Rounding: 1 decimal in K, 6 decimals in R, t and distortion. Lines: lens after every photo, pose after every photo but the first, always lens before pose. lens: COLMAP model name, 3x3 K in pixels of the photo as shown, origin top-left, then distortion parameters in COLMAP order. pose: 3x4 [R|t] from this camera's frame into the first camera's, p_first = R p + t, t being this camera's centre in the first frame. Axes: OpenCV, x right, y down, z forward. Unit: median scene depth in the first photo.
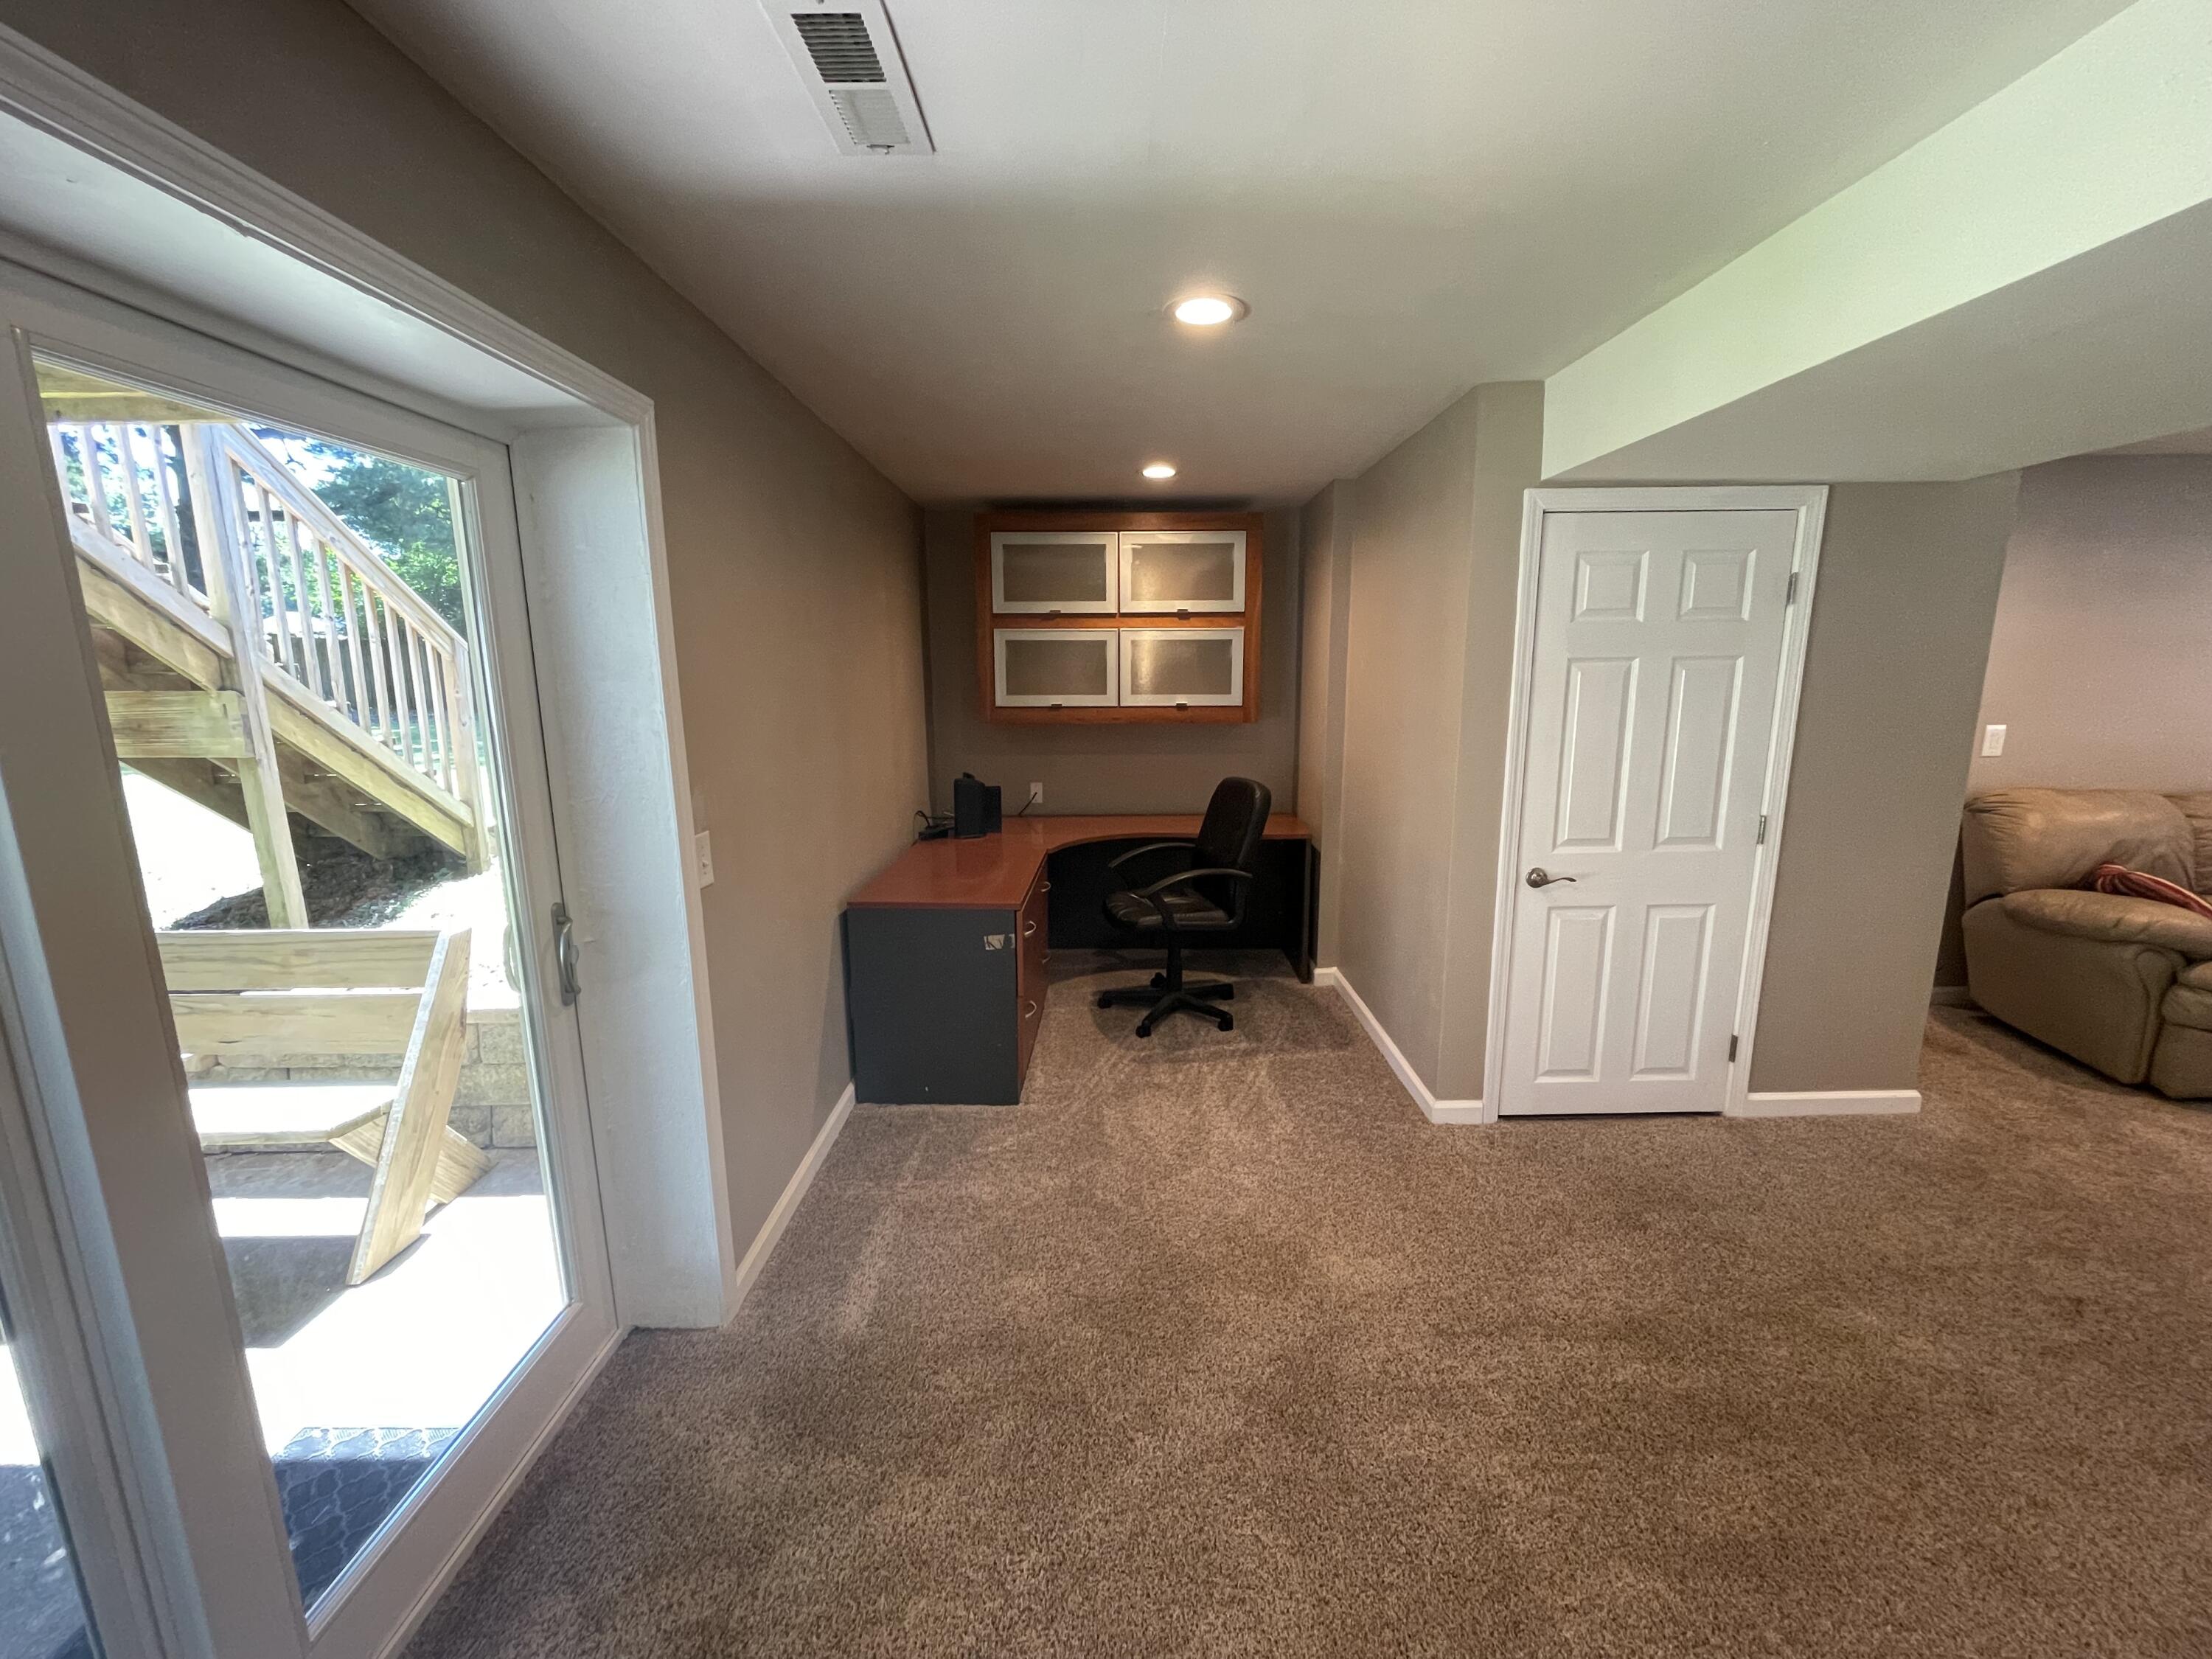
lens RADIAL K [[879.5, 0, 1106.0], [0, 879.5, 829.5], [0, 0, 1]] dist [-0.000028, 0.000039]
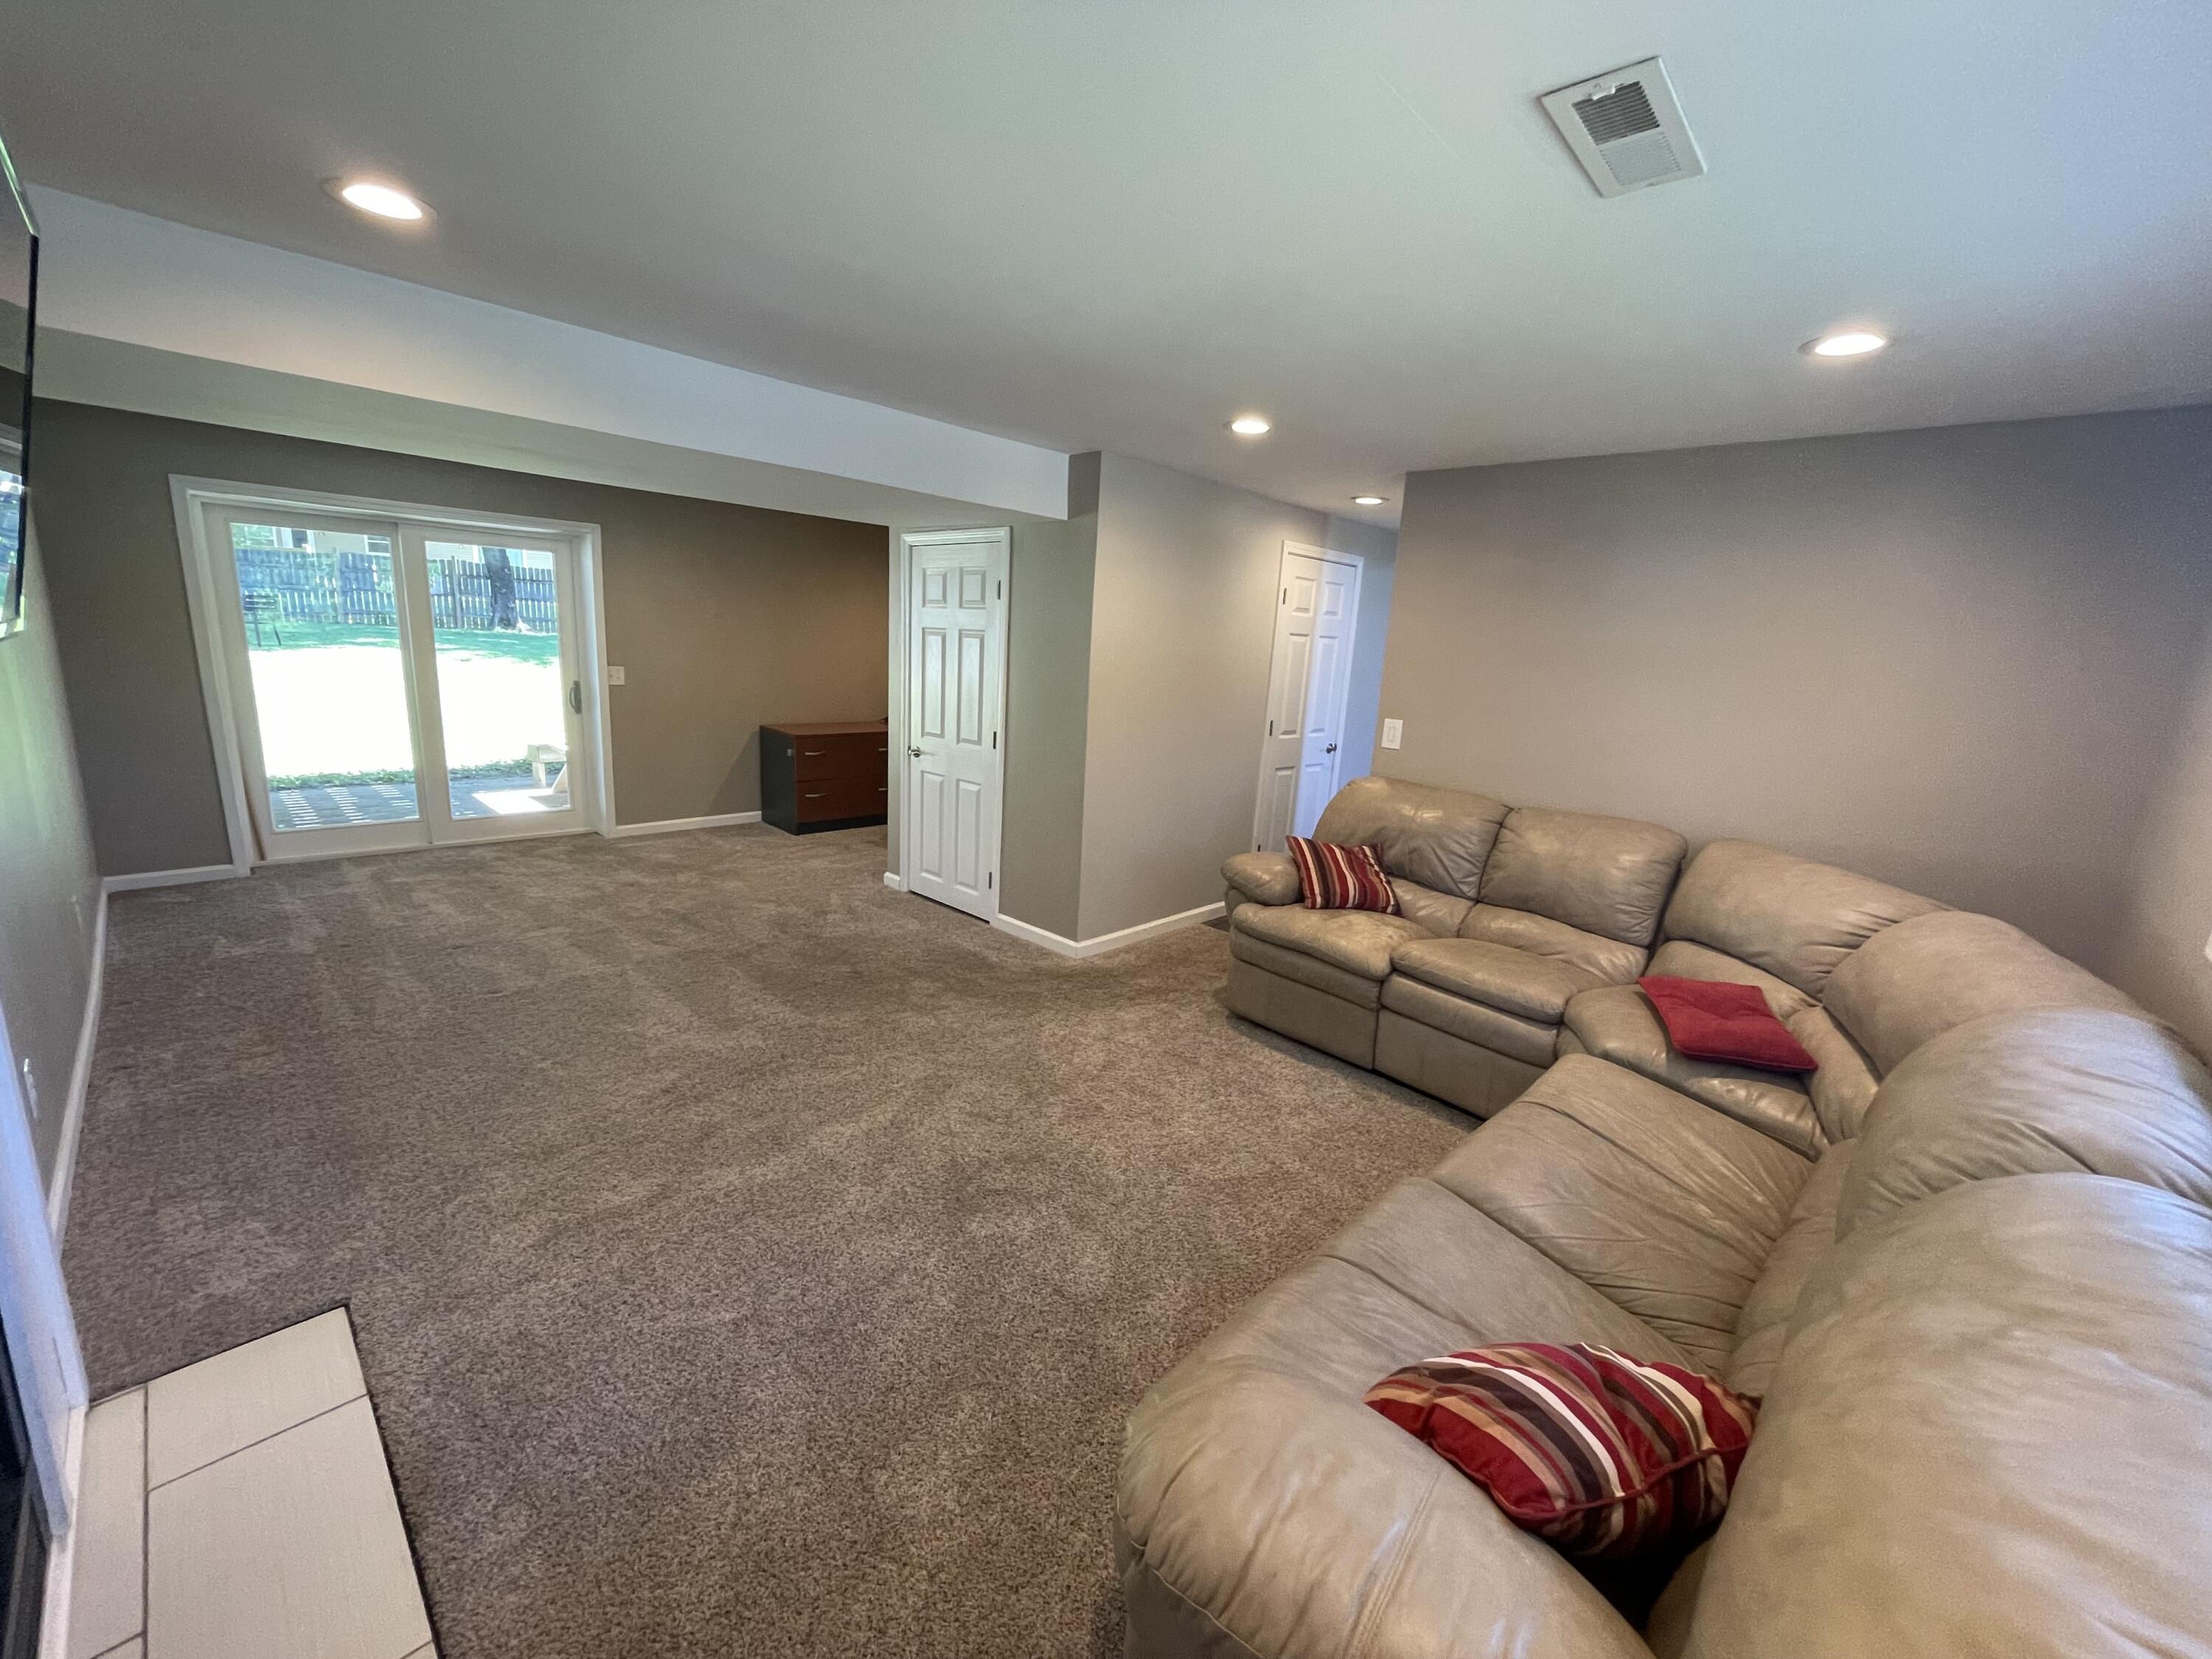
lens RADIAL K [[879.5, 0, 1106.0], [0, 879.5, 829.5], [0, 0, 1]] dist [-0.000028, 0.000039]
pose [[0.716243, 0.196992, -0.669470, 1.894037], [-0.190623, 0.978075, 0.083859, -0.012845], [0.671312, 0.067553, 0.738090, -0.035365]]
